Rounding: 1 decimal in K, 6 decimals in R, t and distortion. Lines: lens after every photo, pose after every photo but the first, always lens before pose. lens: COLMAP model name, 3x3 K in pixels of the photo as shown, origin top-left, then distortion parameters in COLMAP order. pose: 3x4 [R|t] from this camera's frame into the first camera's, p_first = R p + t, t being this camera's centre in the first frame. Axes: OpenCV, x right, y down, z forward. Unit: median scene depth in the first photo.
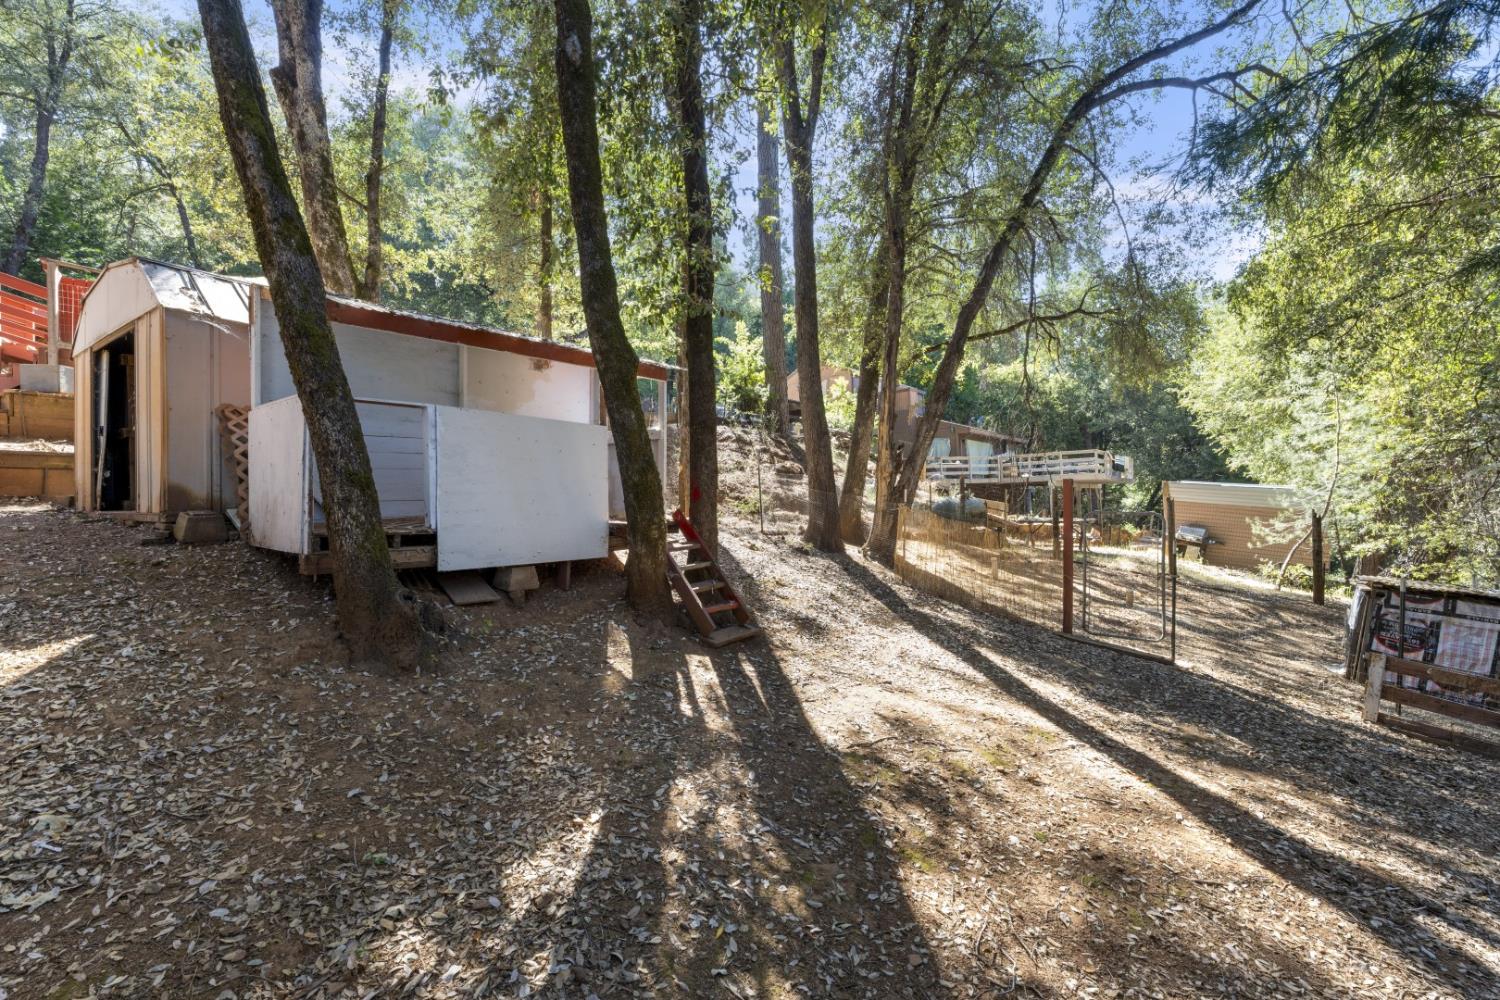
lens RADIAL K [[597.1, 0, 751.5], [0, 597.1, 494.2], [0, 0, 1]] dist [-0.001329, 0.000003]
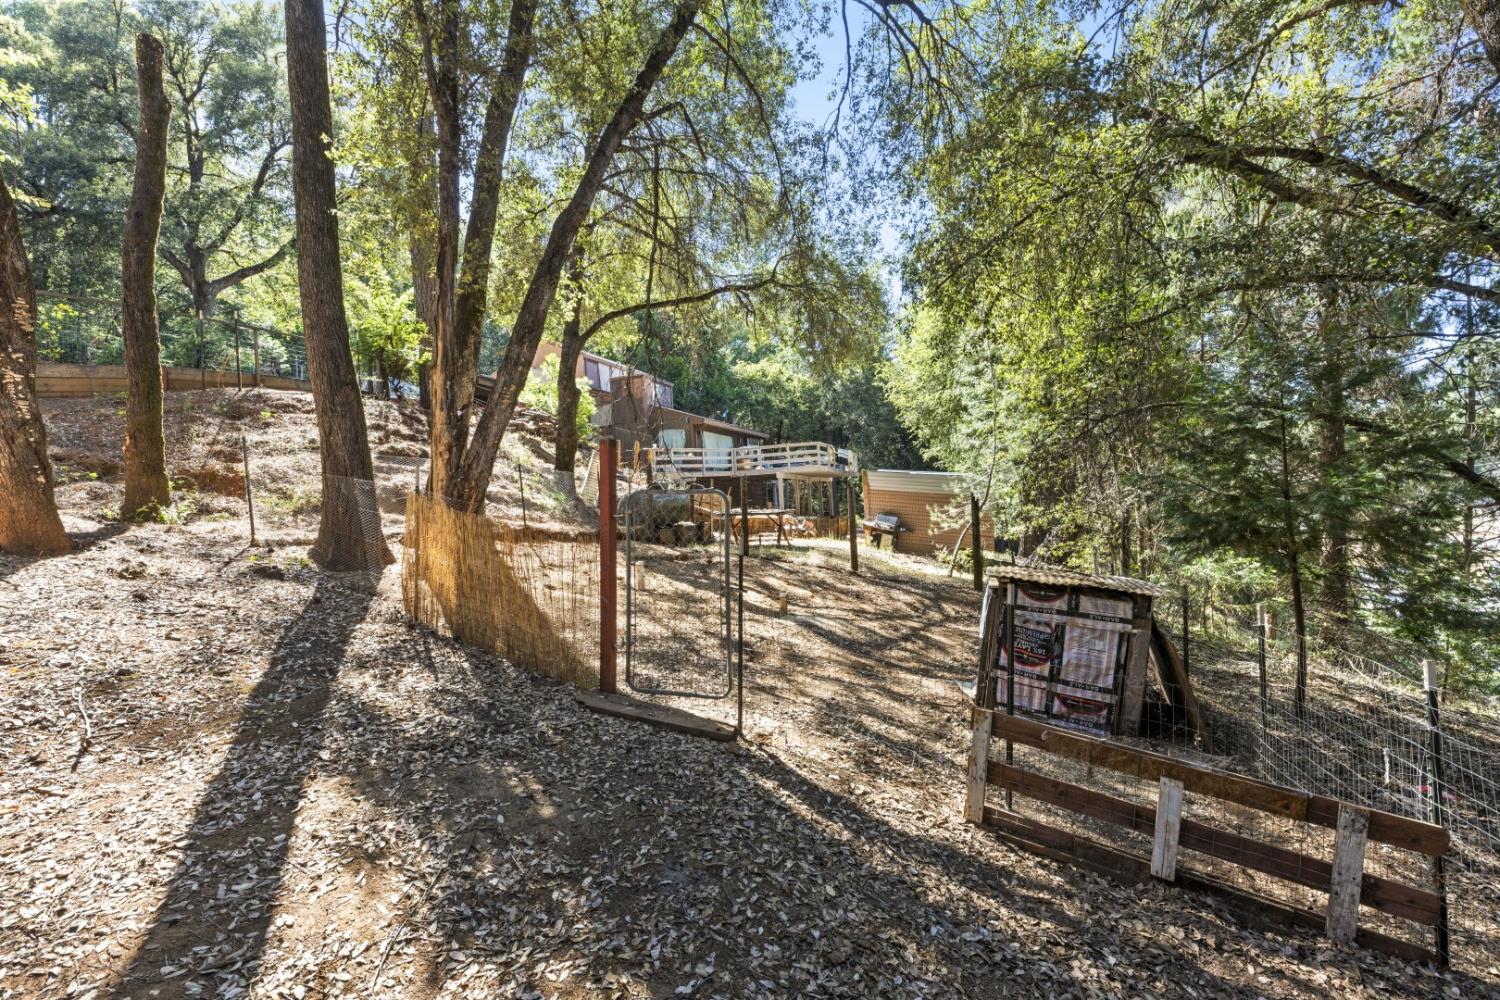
lens RADIAL K [[663.8, 0, 717.5], [0, 663.8, 485.1], [0, 0, 1]] dist [-0.000589, 0.000575]
pose [[0.933808, -0.013010, 0.357537, 0.116630], [0.015753, 0.999865, -0.004761, 0.007857], [-0.357426, 0.010078, 0.933887, 0.096206]]
